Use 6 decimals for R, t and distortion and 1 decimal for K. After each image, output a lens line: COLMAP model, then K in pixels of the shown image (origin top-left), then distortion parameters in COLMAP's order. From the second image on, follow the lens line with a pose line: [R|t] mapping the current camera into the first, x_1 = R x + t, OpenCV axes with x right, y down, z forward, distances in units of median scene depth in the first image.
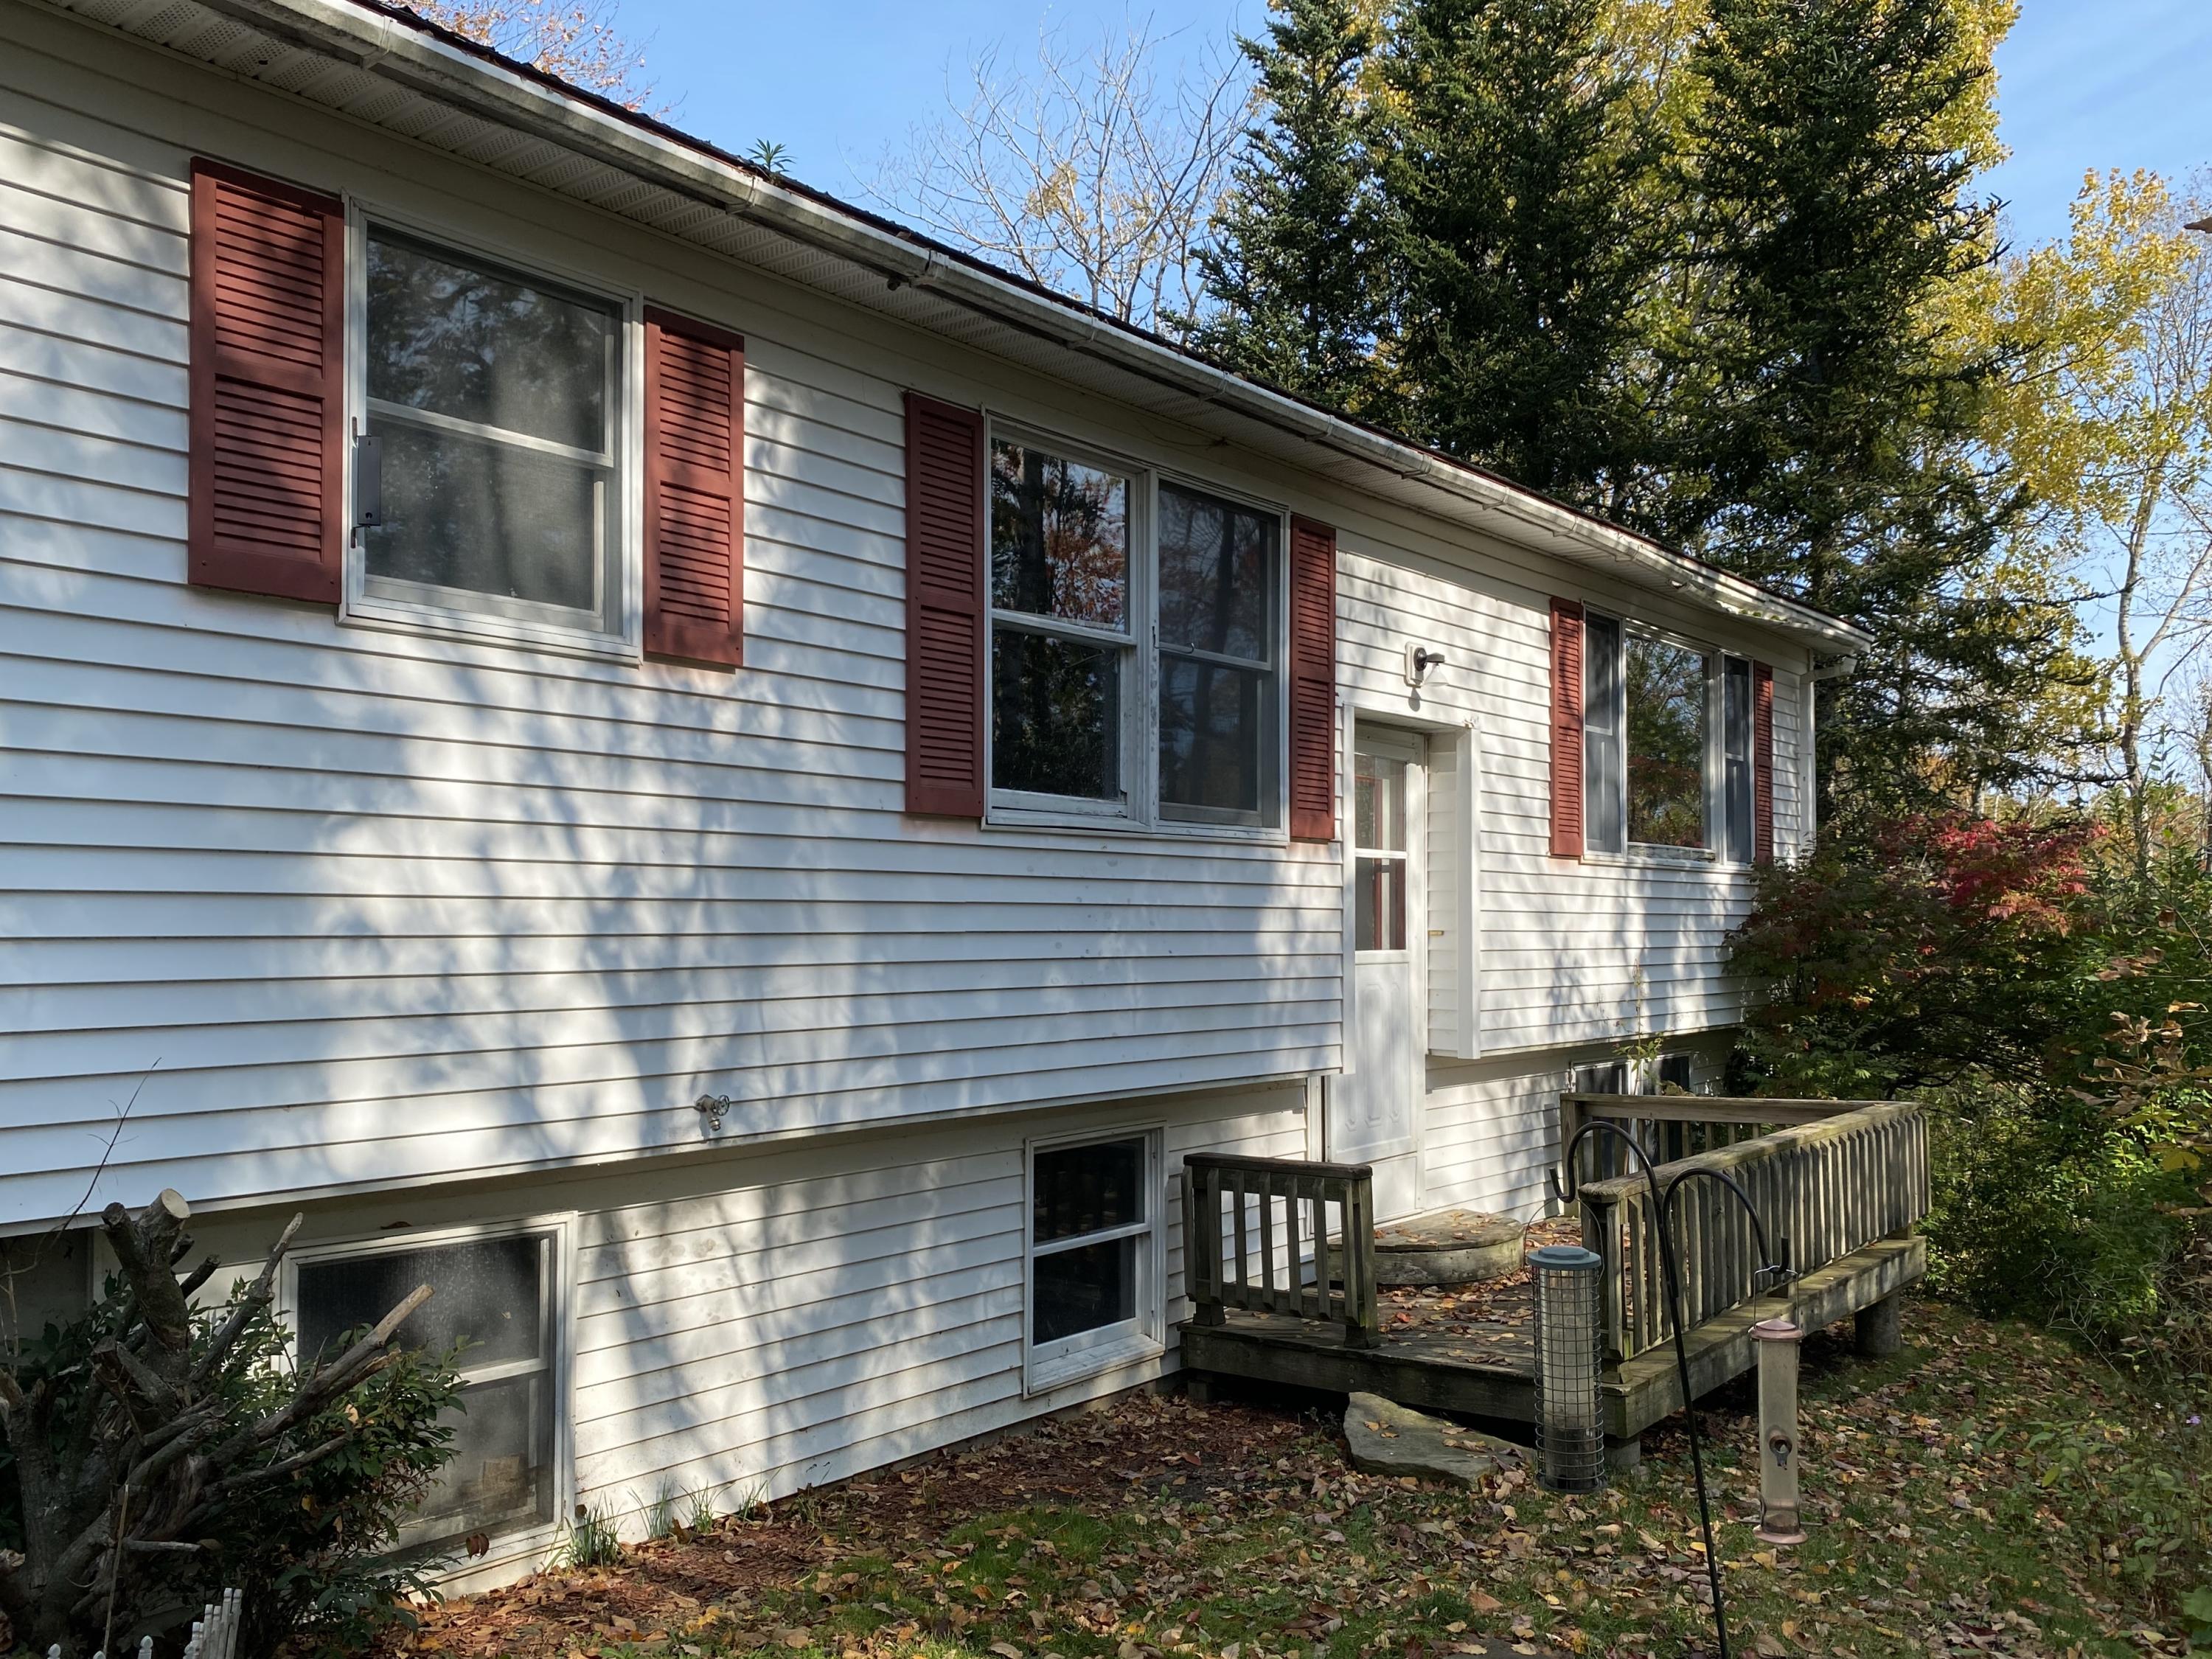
lens RADIAL K [[1739.8, 0, 1106.0], [0, 1739.8, 829.5], [0, 0, 1]] dist [0.144115, 0.004965]
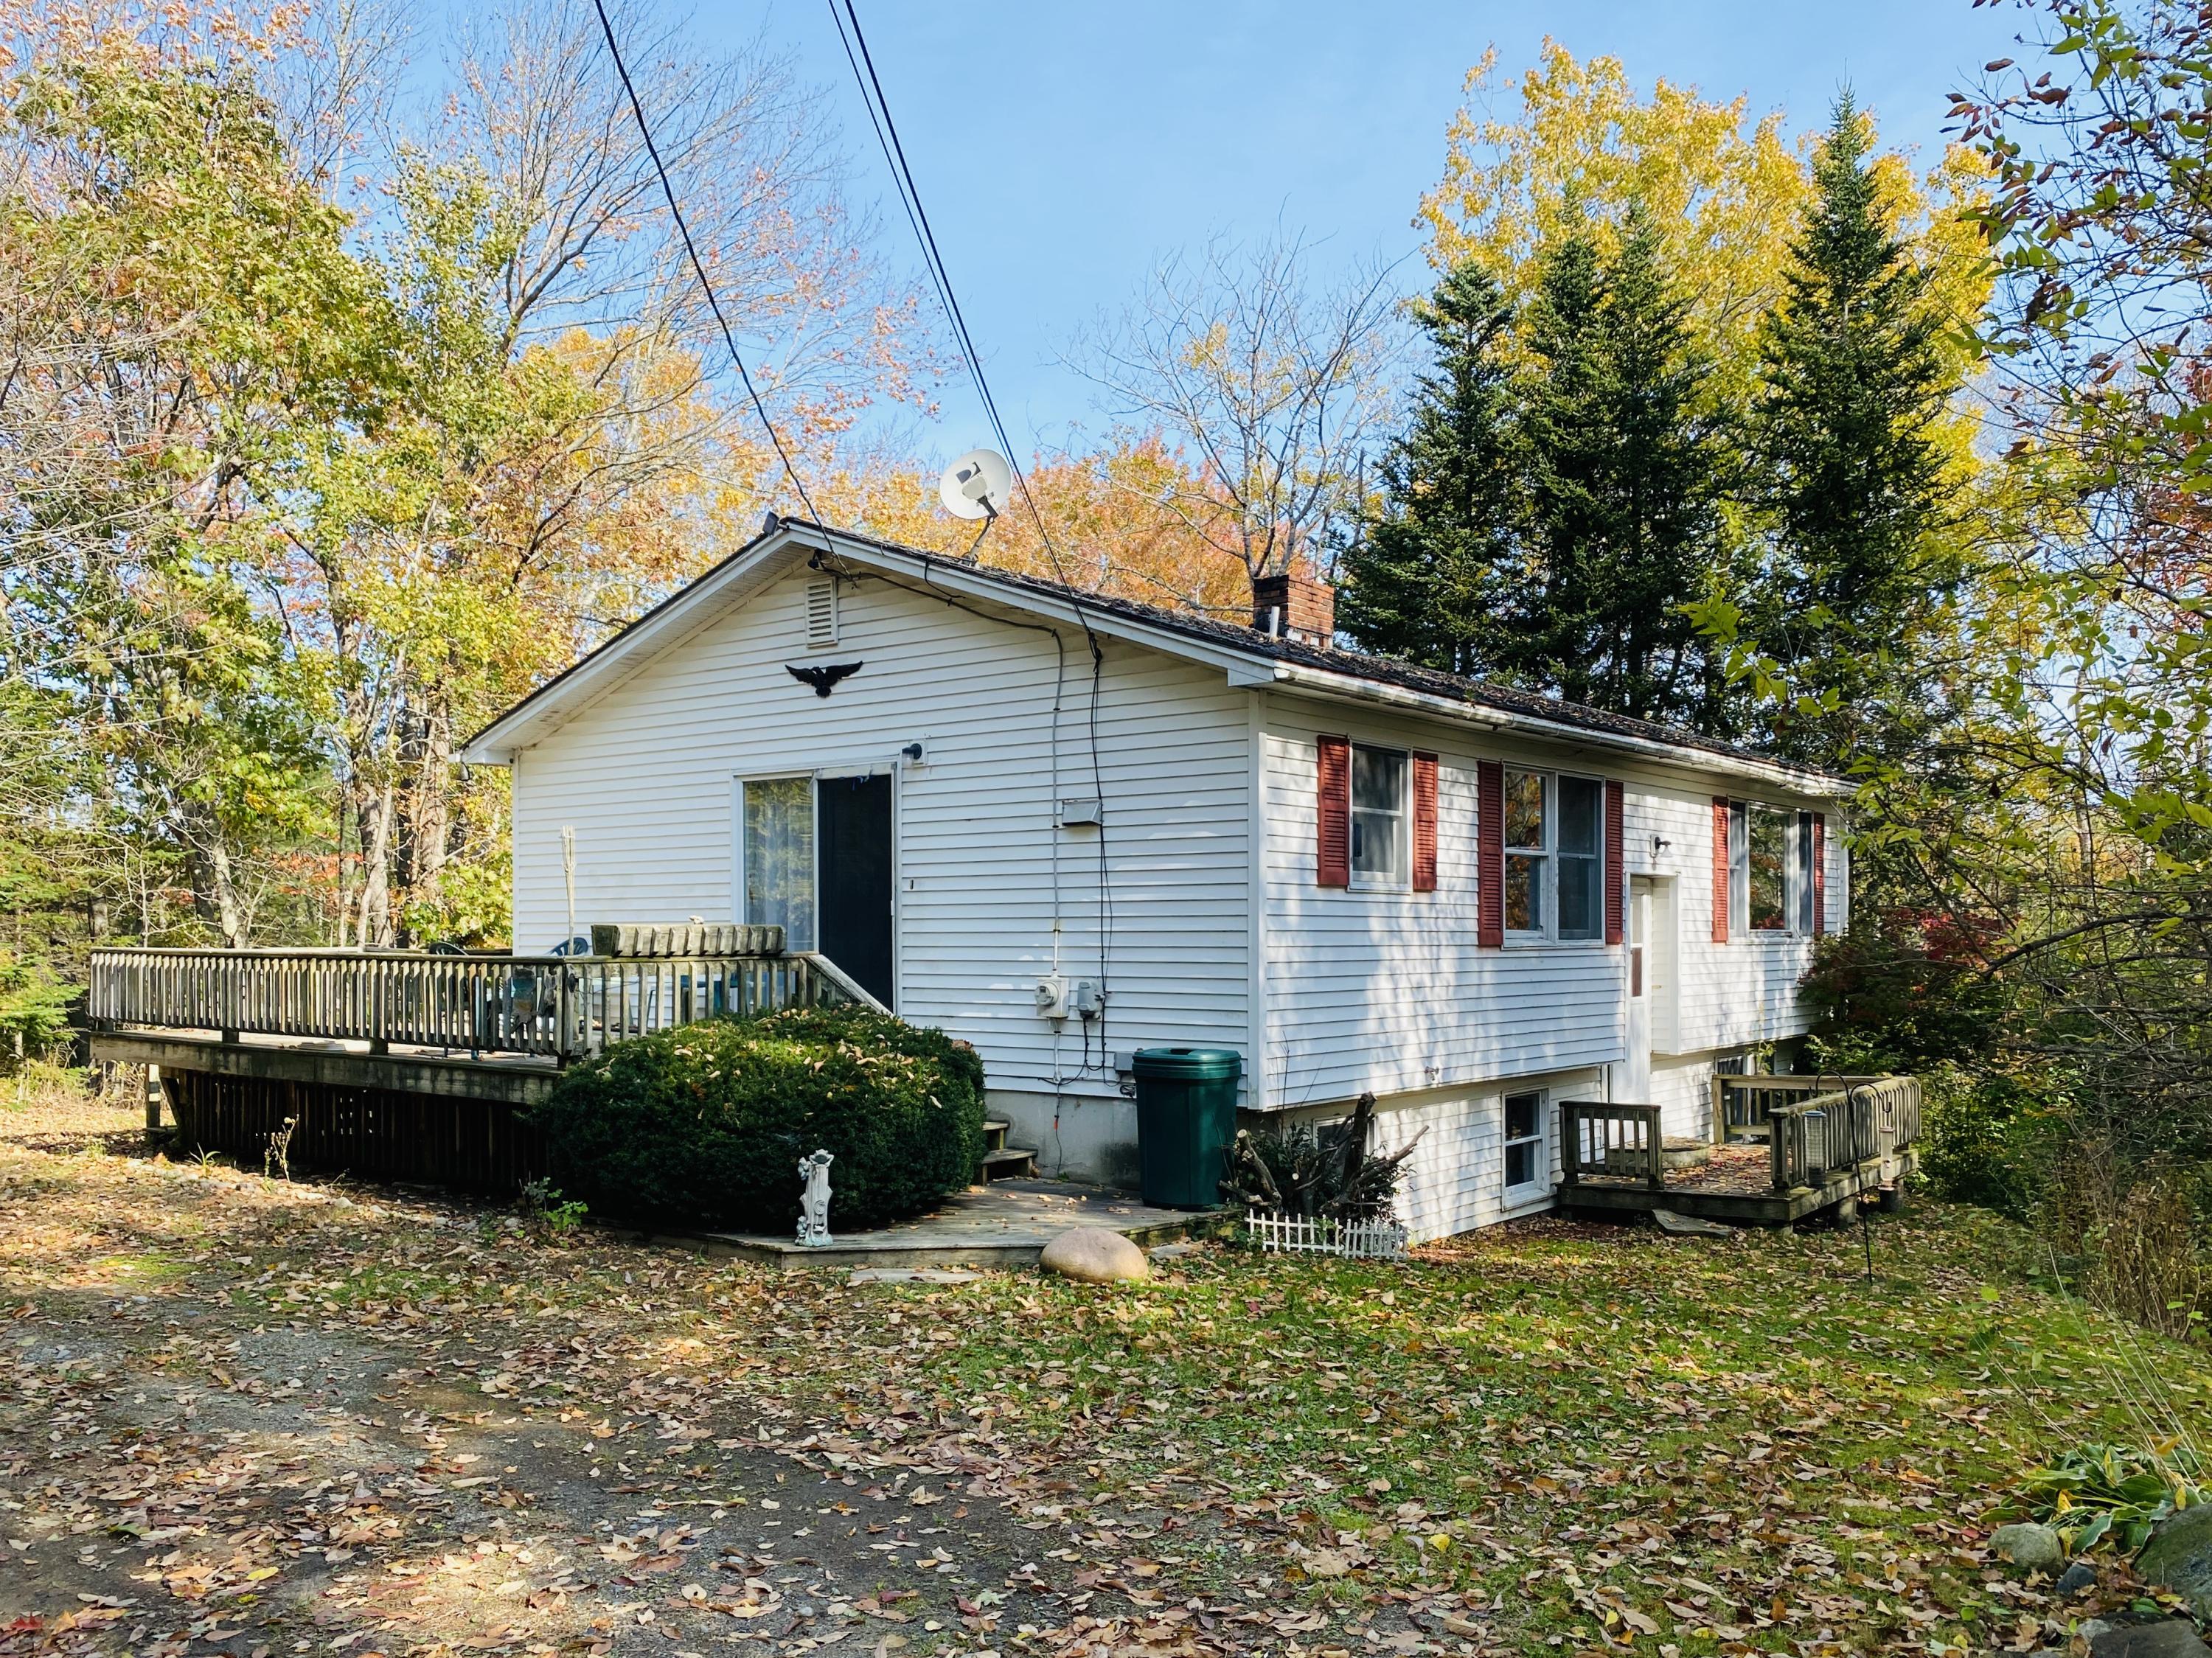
lens RADIAL K [[1809.0, 0, 1108.9], [0, 1809.0, 899.1], [0, 0, 1]] dist [0.219227, 0.001391]
pose [[0.999080, -0.000634, 0.042889, -0.471381], [-0.001252, 0.999034, 0.043937, -0.117289], [-0.042875, -0.043950, 0.998113, -0.907783]]
